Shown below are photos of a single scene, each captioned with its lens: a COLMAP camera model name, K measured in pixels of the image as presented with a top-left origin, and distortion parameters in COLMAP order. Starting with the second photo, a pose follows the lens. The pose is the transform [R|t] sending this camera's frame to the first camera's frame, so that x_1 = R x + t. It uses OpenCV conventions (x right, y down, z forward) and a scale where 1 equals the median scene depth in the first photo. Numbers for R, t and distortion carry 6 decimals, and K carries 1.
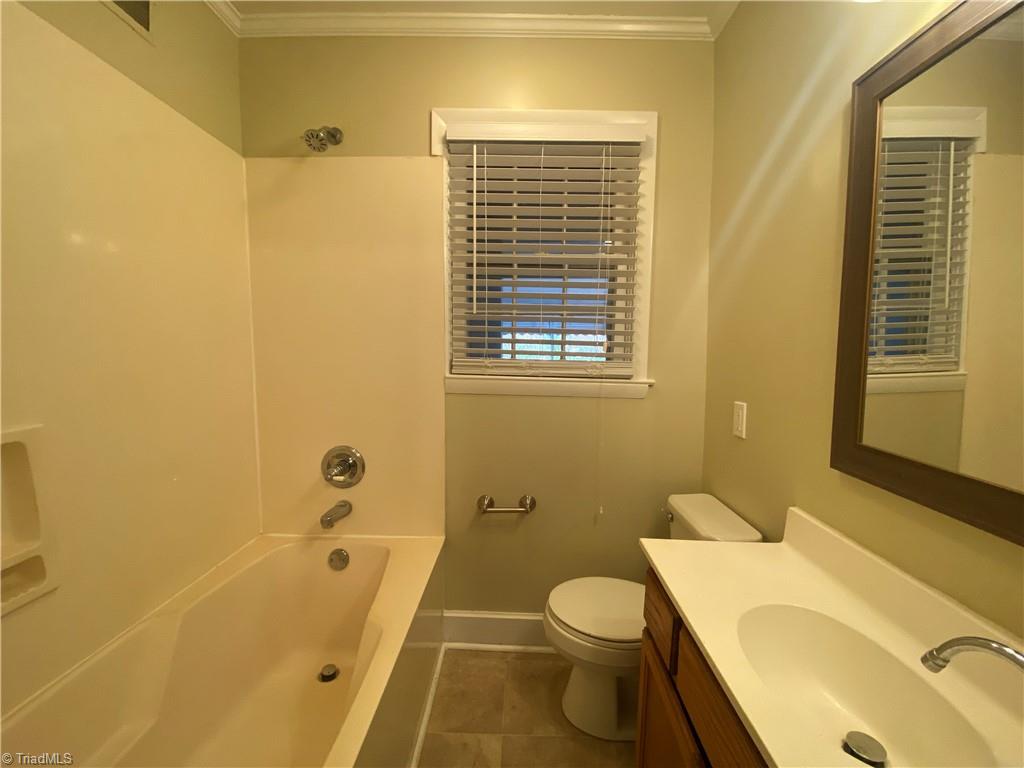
lens RADIAL K [[412.1, 0, 512.0], [0, 412.1, 384.0], [0, 0, 1]] dist [0.017986, -0.022502]
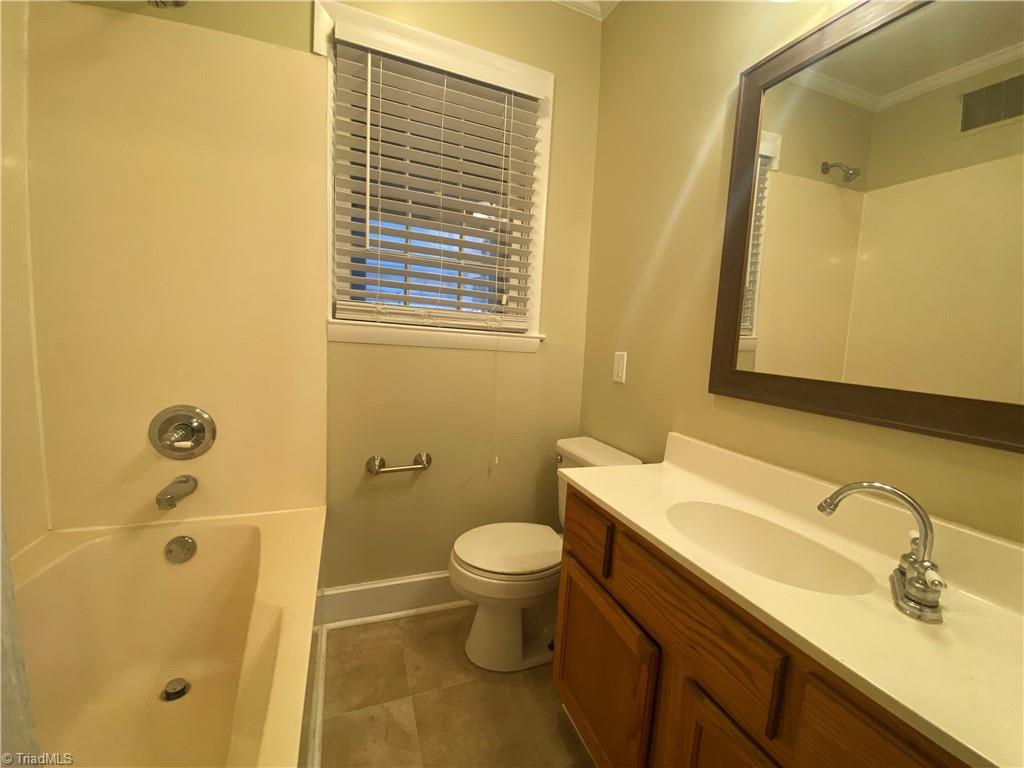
lens RADIAL K [[412.1, 0, 512.0], [0, 412.1, 384.0], [0, 0, 1]] dist [0.017986, -0.022502]
pose [[0.921236, -0.005430, 0.388966, -0.151049], [-0.009707, 0.999270, 0.036941, 0.081146], [-0.388883, -0.037807, 0.920511, 0.053284]]
